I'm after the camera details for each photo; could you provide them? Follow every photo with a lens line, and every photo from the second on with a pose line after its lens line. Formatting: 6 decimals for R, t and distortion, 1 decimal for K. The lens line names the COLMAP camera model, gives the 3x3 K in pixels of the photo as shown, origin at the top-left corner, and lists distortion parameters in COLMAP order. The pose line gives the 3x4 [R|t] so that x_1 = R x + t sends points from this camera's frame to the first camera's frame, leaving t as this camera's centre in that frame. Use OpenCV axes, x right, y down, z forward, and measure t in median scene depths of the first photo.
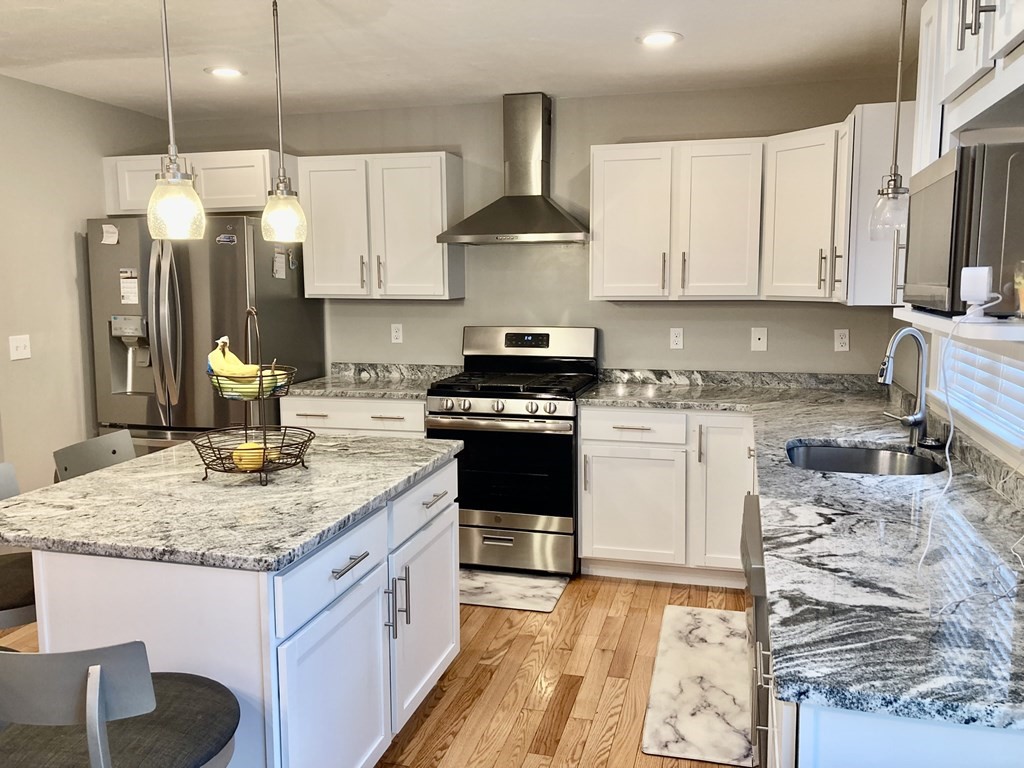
lens RADIAL K [[835.3, 0, 513.5], [0, 835.3, 387.9], [0, 0, 1]] dist [0.042060, -0.003329]
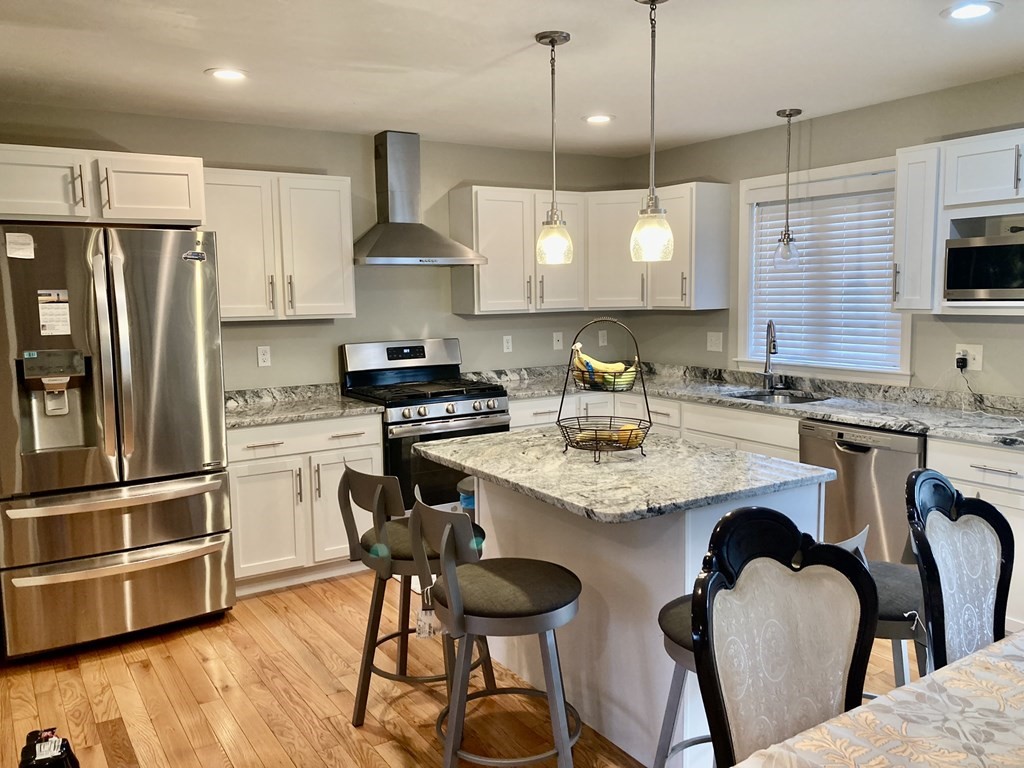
lens RADIAL K [[835.3, 0, 515.0], [0, 835.3, 378.4], [0, 0, 1]] dist [0.042060, -0.003329]
pose [[0.669504, -0.083420, 0.738109, -0.723601], [0.111923, 0.993658, 0.010781, -0.019977], [-0.734328, 0.075394, 0.674595, 0.156303]]
